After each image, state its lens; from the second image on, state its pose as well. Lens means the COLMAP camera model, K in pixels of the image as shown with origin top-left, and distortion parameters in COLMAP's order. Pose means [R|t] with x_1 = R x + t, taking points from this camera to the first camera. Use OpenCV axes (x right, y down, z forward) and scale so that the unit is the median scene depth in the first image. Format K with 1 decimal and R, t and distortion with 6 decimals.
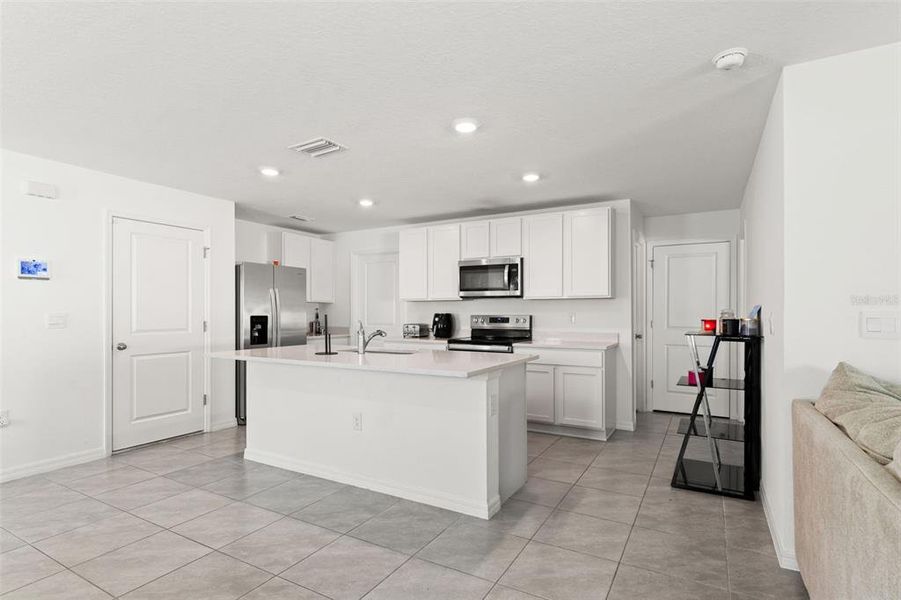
lens RADIAL K [[453.2, 0, 448.5], [0, 453.2, 312.9], [0, 0, 1]] dist [-0.001031, -0.000366]
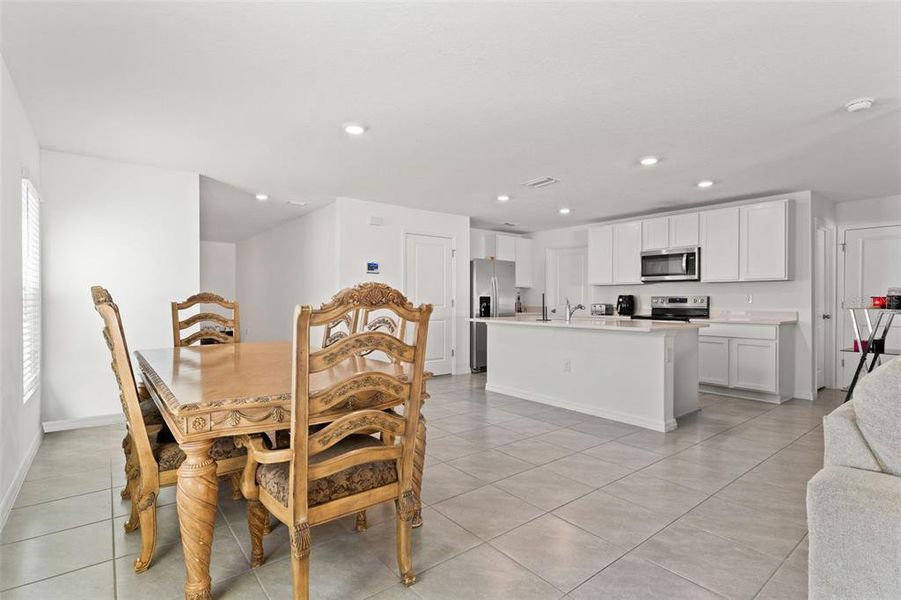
lens RADIAL K [[436.8, 0, 448.9], [0, 436.8, 301.6], [0, 0, 1]] dist [-0.001617, -0.000367]
pose [[0.927990, 0.004108, -0.372584, -0.019154], [-0.002882, 0.999988, 0.003847, 0.017469], [0.372595, -0.002496, 0.927991, -0.298370]]
